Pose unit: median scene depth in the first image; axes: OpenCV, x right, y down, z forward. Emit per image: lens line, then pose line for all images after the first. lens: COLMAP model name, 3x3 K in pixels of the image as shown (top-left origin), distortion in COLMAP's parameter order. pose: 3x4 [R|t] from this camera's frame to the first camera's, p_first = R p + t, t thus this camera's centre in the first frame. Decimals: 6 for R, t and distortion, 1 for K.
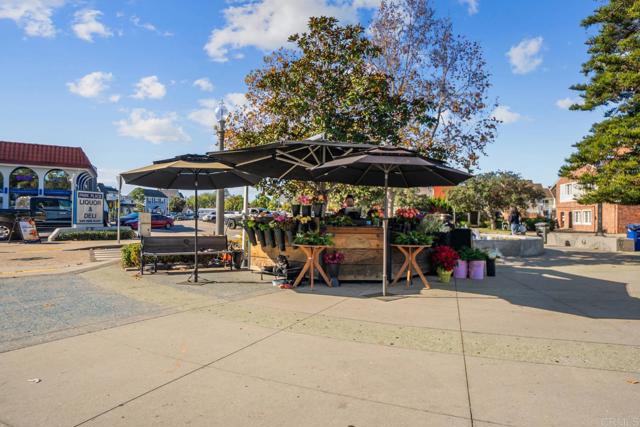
lens RADIAL K [[383.0, 0, 320.0], [0, 383.0, 213.5], [0, 0, 1]] dist [0.012505, 0.001428]
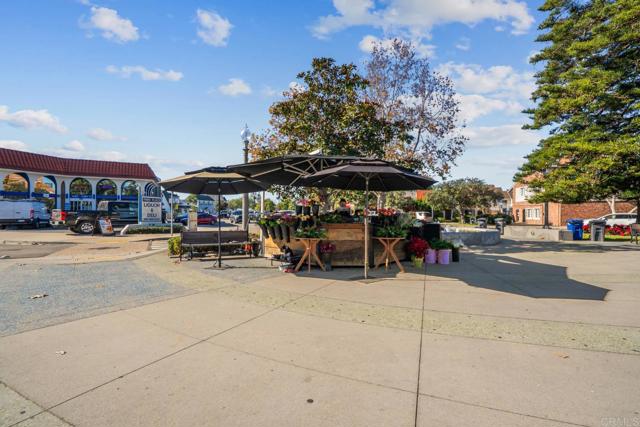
lens RADIAL K [[292.8, 0, 321.2], [0, 292.8, 214.9], [0, 0, 1]] dist [0.000360, -0.000193]
pose [[0.999519, -0.006841, -0.030263, 0.019846], [0.007145, 0.999925, 0.009938, -0.001028], [0.030193, -0.010149, 0.999493, 0.018345]]
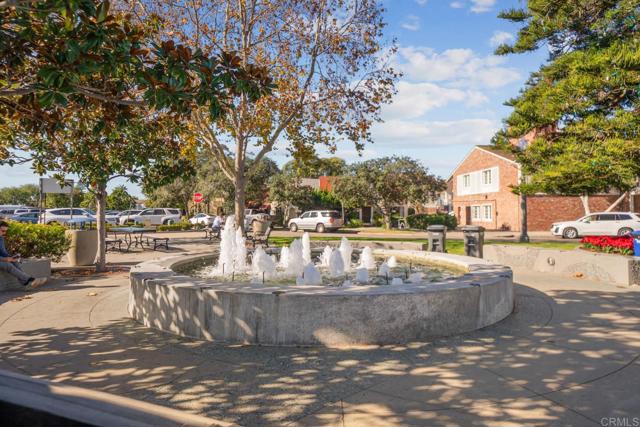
lens RADIAL K [[437.4, 0, 320.0], [0, 437.4, 213.5], [0, 0, 1]] dist [-0.000742, 0.000043]
pose [[0.962647, -0.011227, 0.270526, 0.211826], [0.008936, 0.999913, 0.009698, -0.003562], [-0.270612, -0.006918, 0.962664, 0.509325]]
